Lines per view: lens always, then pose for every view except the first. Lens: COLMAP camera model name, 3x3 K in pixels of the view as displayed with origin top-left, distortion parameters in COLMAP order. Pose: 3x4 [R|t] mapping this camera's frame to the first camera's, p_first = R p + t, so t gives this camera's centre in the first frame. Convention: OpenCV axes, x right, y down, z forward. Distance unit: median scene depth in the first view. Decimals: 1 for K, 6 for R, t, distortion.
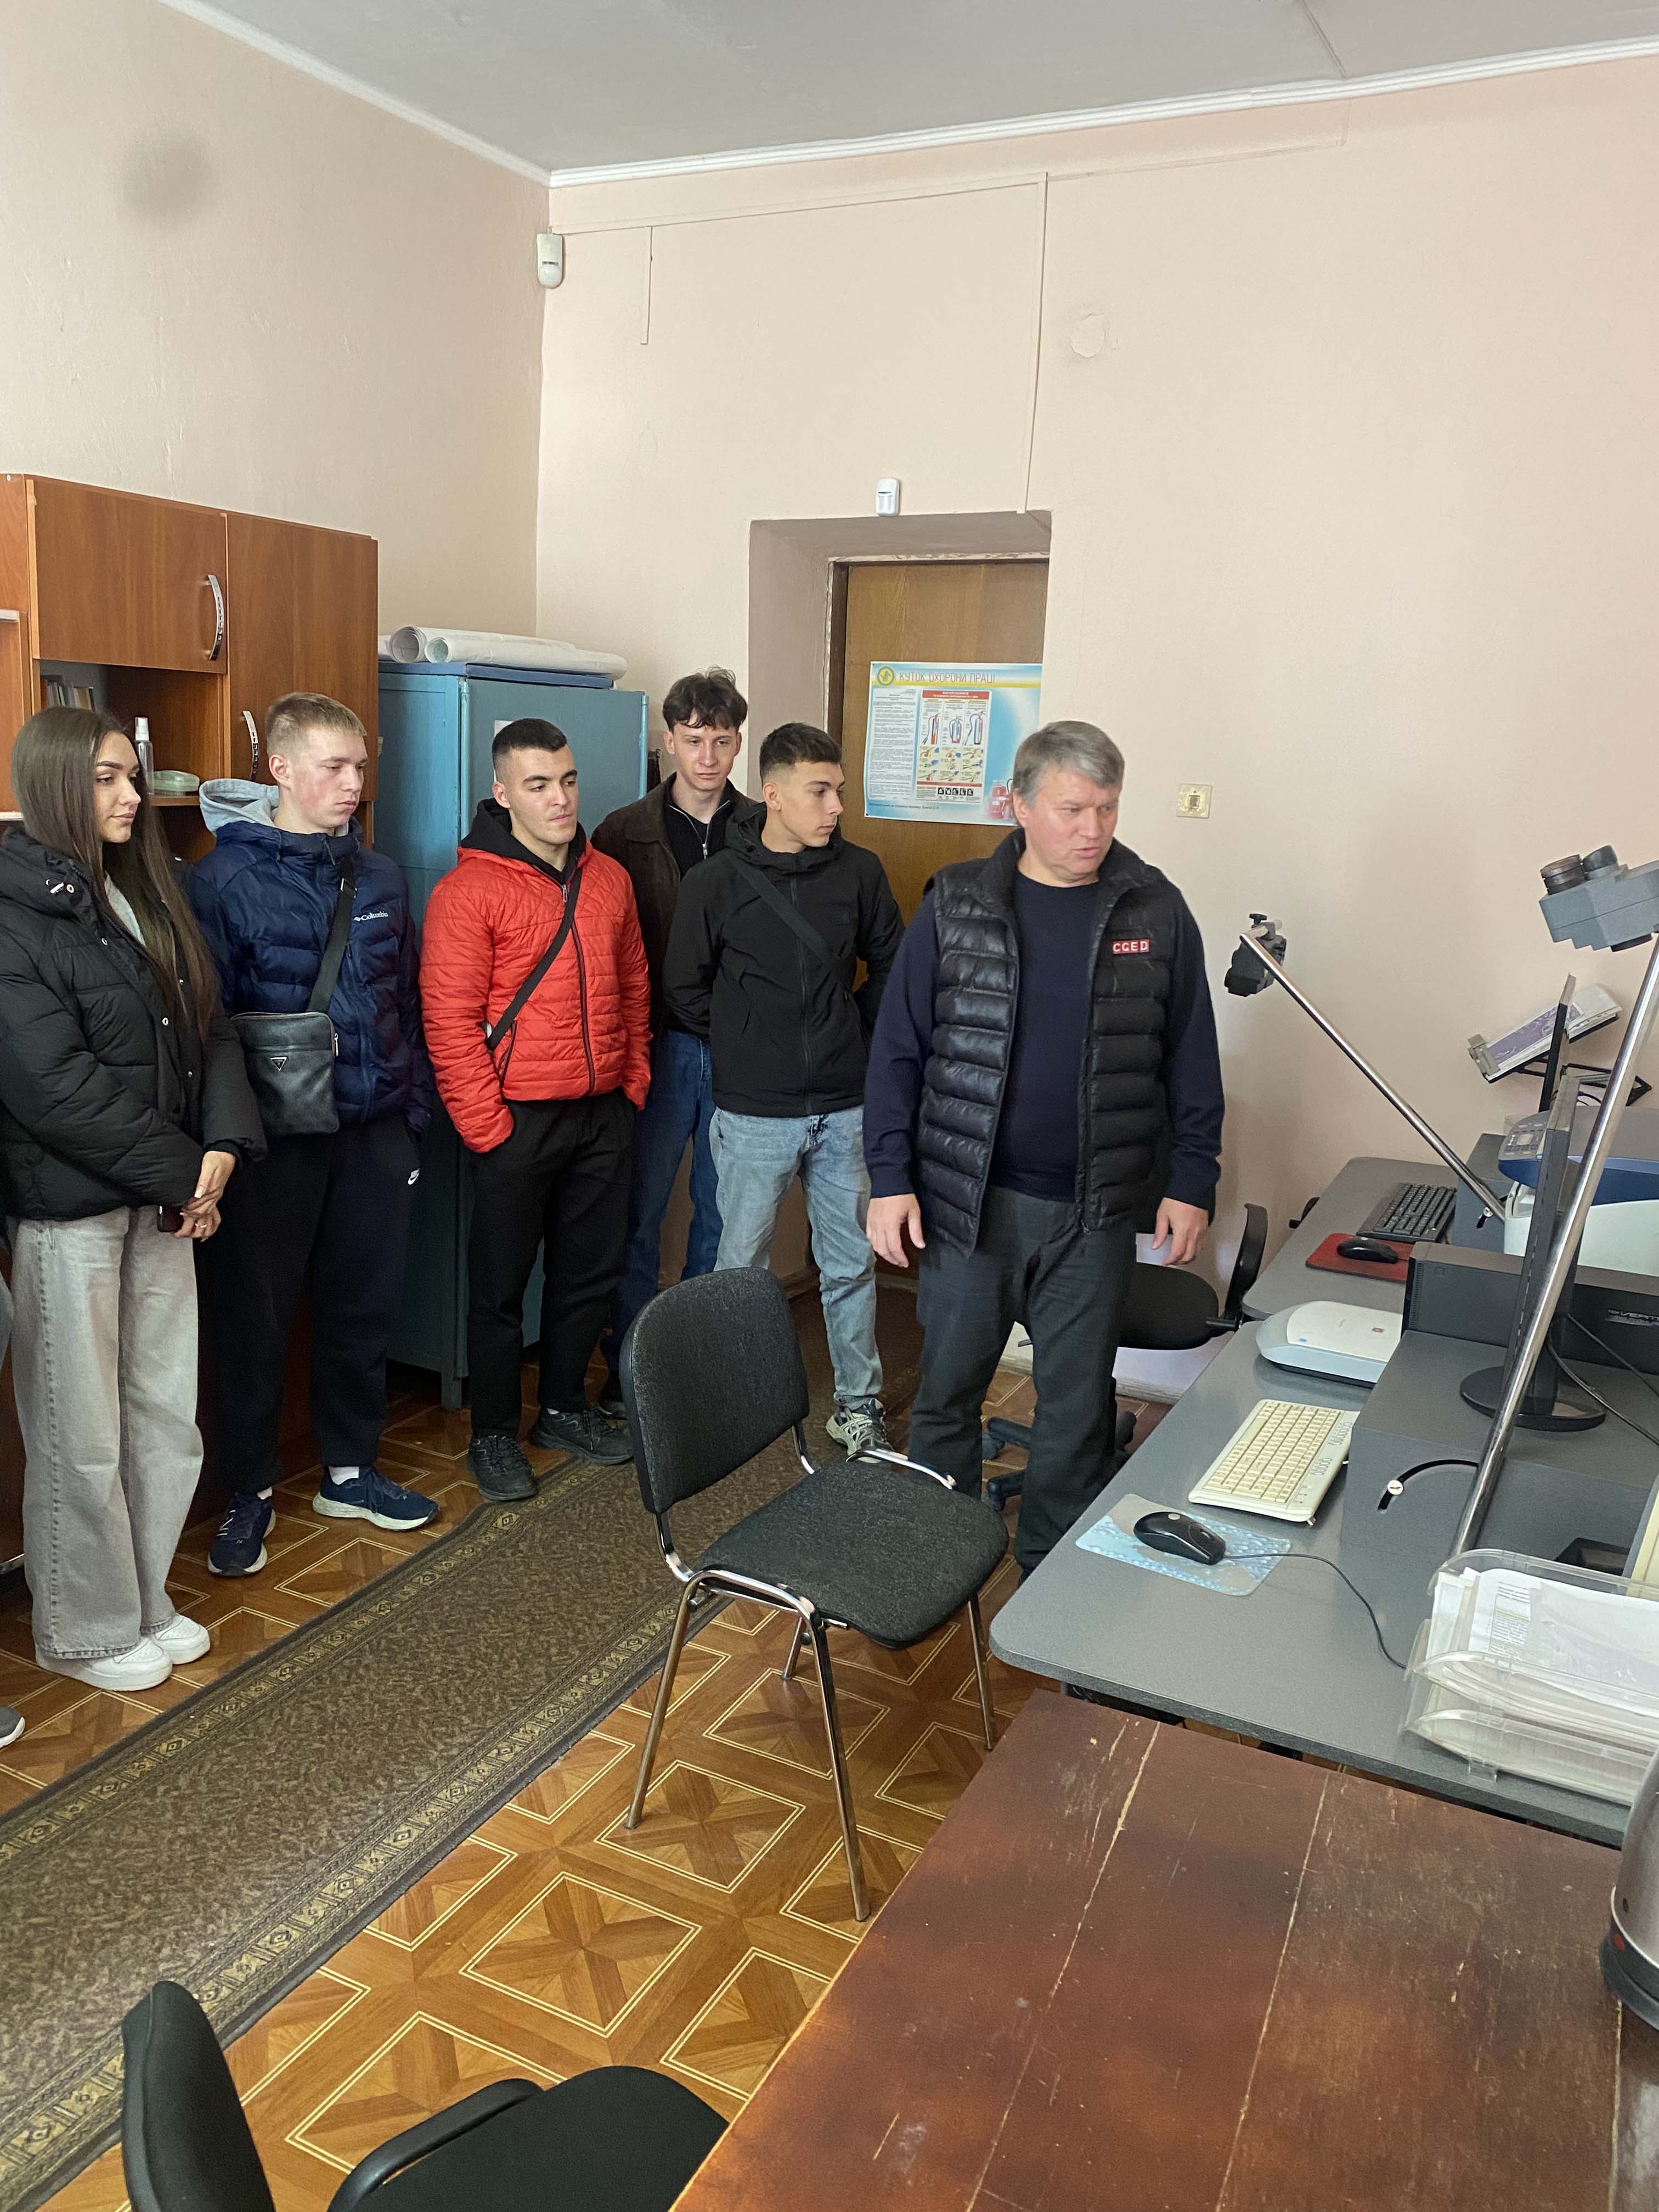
lens RADIAL K [[1687.1, 0, 828.7], [0, 1687.1, 1068.5], [0, 0, 1]] dist [0.033939, -0.038525]
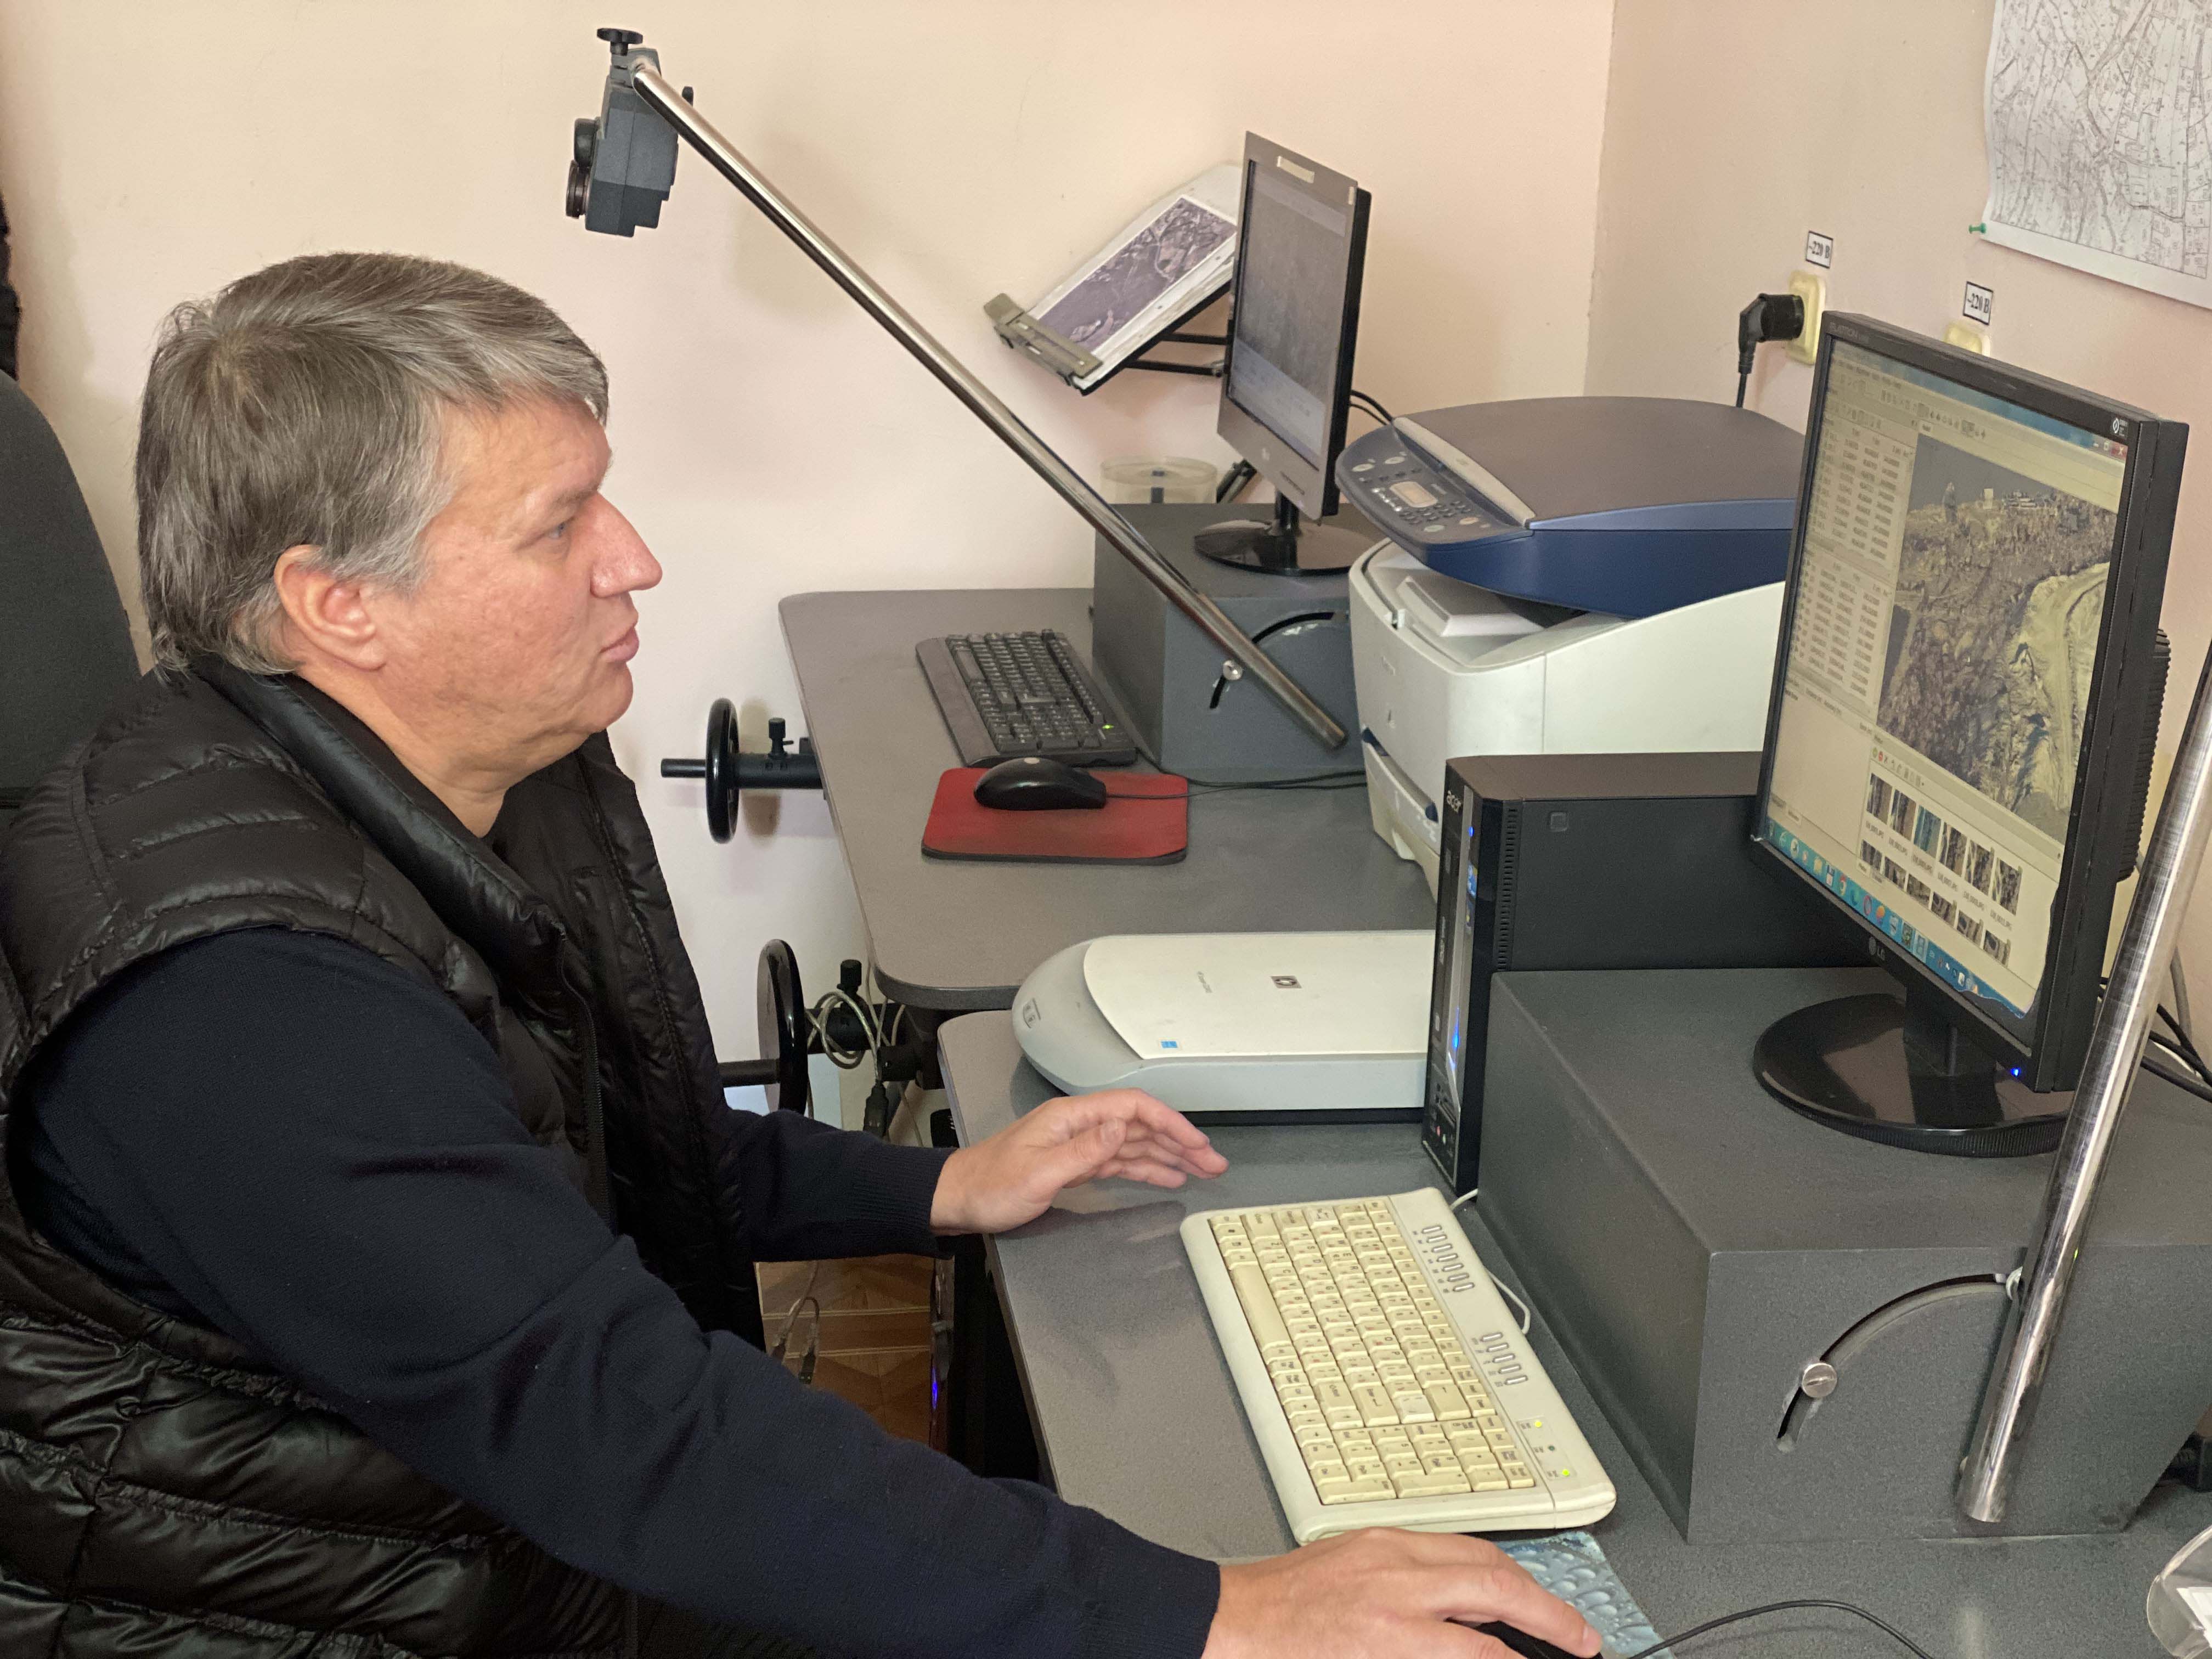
lens RADIAL K [[3279.9, 0, 1114.3], [0, 3279.9, 822.7], [0, 0, 1]] dist [0.096225, 0.000000]
pose [[0.820318, -0.174105, 0.544762, -0.144258], [0.111428, 0.982937, 0.146352, -0.008800], [-0.560947, -0.059354, 0.825721, 0.335641]]
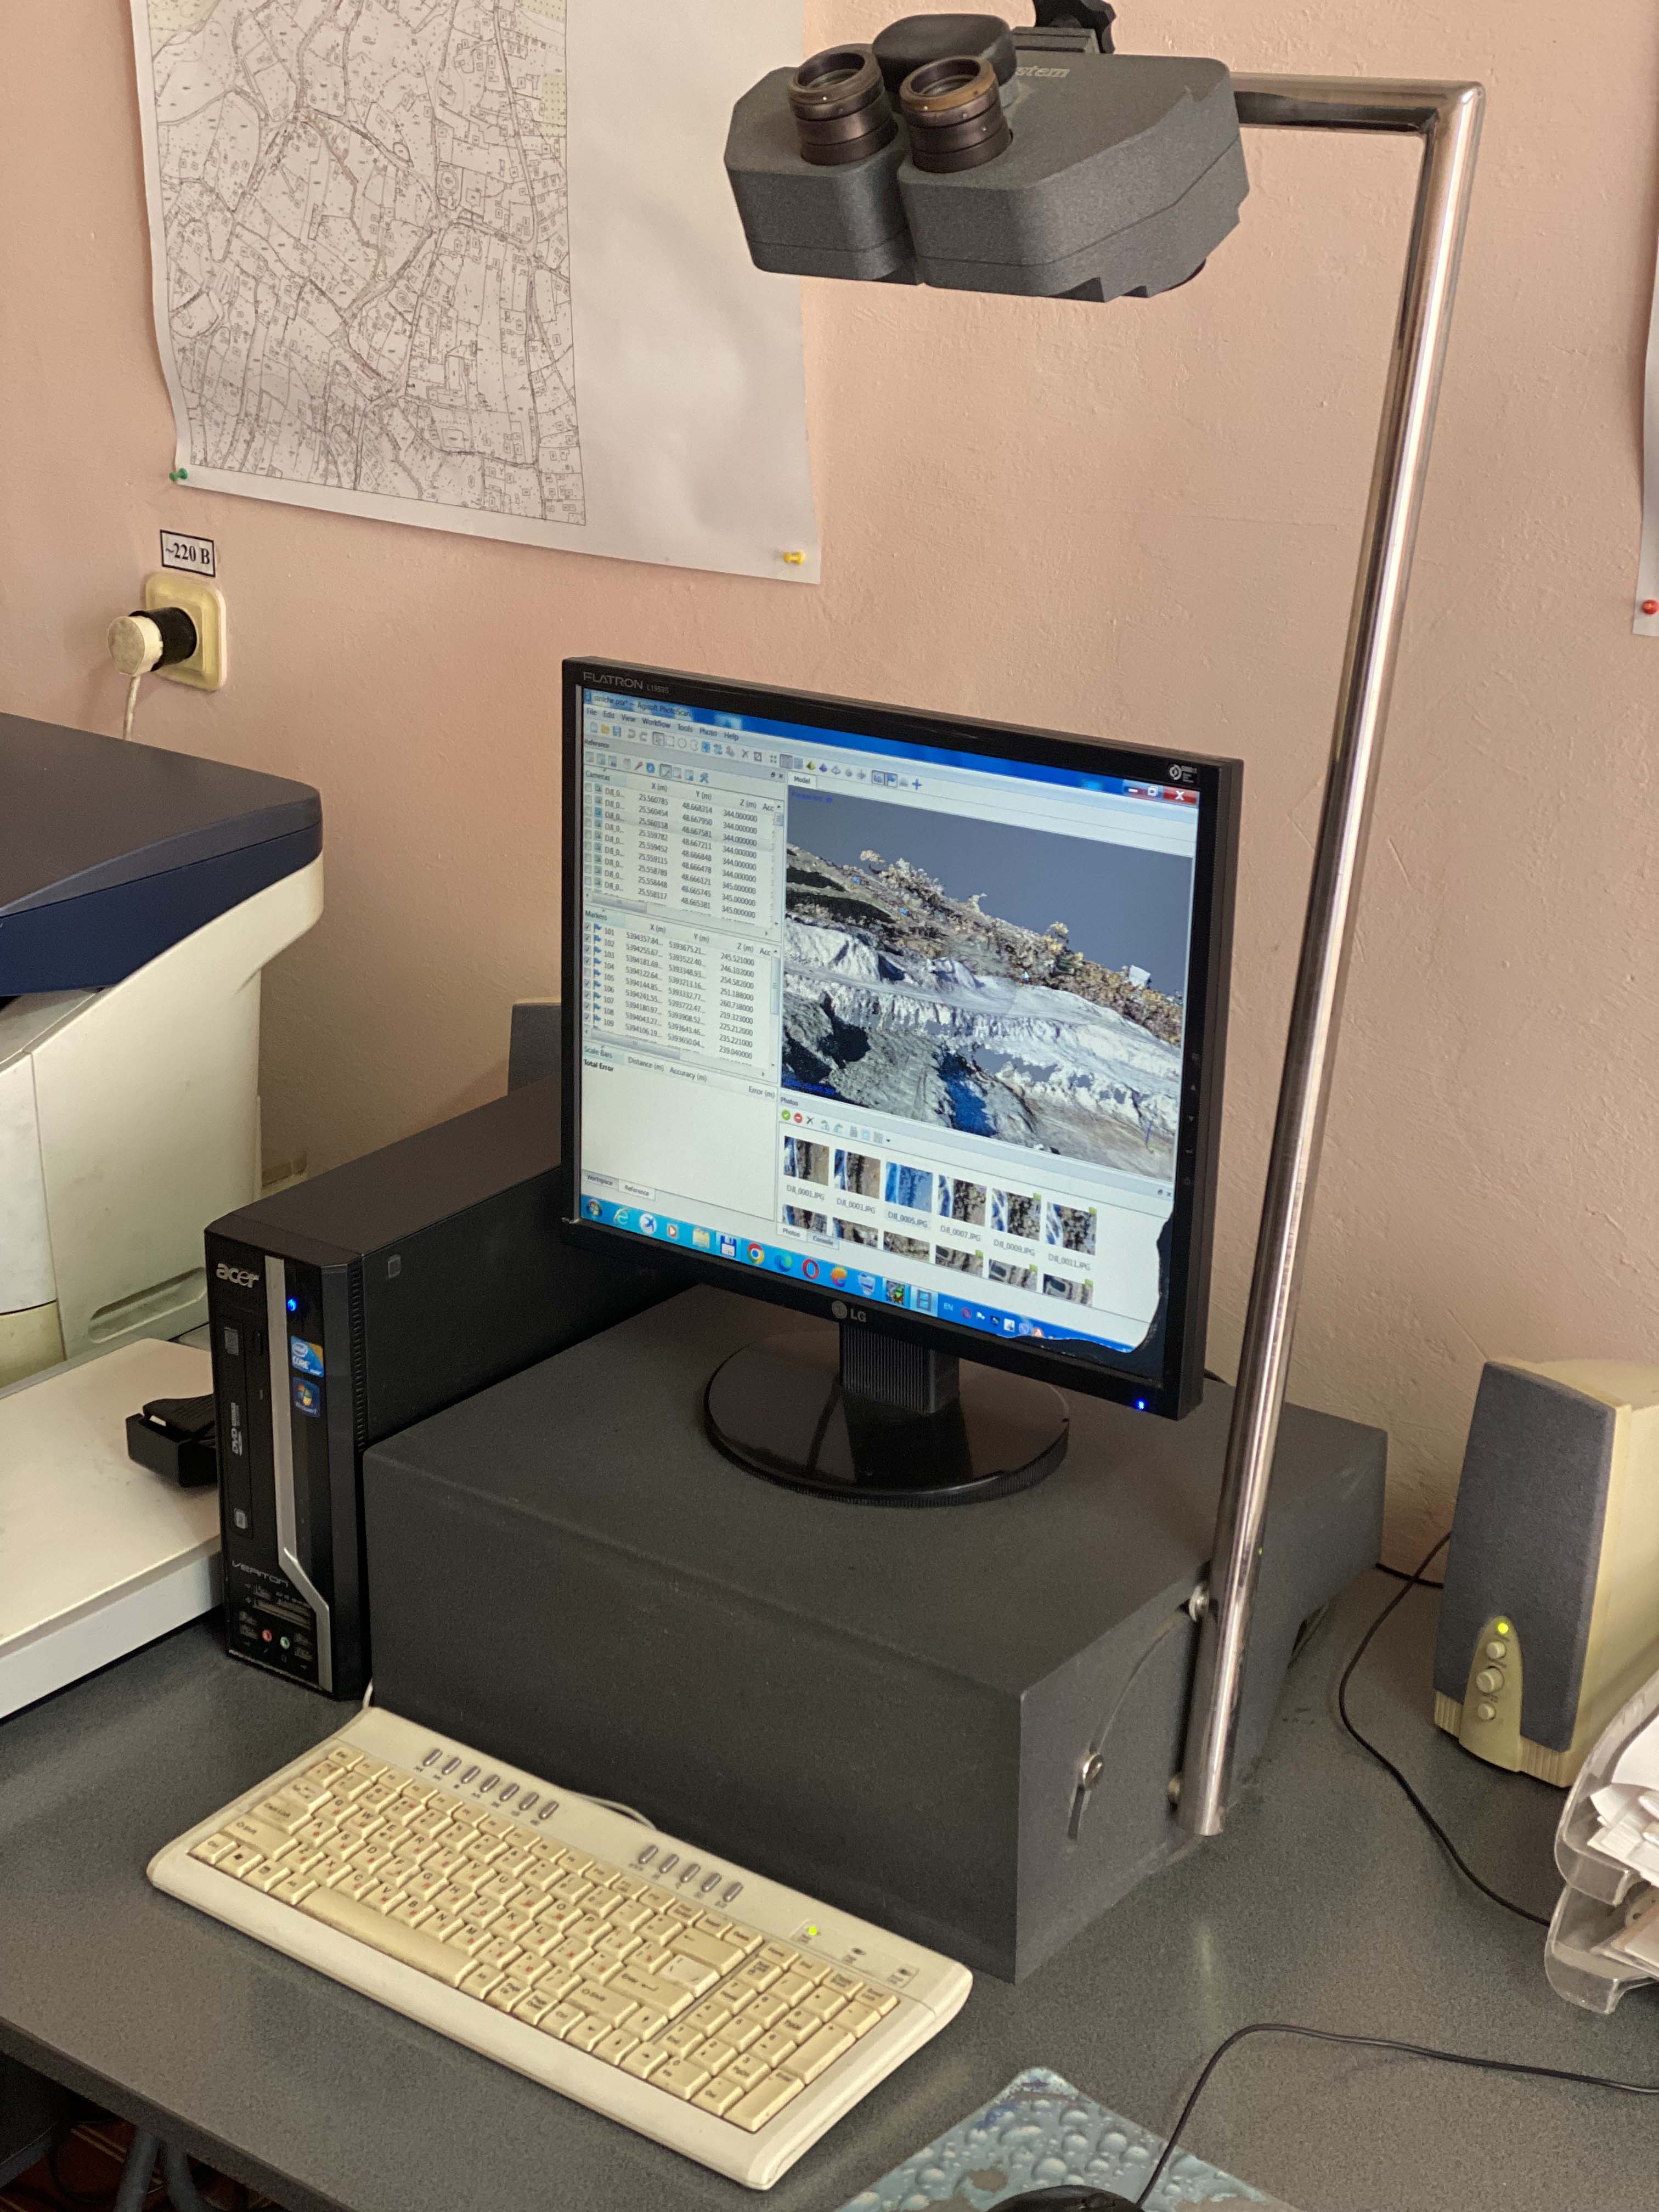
lens RADIAL K [[3279.9, 0, 823.6], [0, 3279.9, 1152.4], [0, 0, 1]] dist [0.096225, 0.000000]
pose [[0.171982, -0.384675, 0.906889, -0.225455], [0.186743, 0.916644, 0.353399, -0.118617], [-0.967238, 0.108577, 0.229482, 0.632948]]
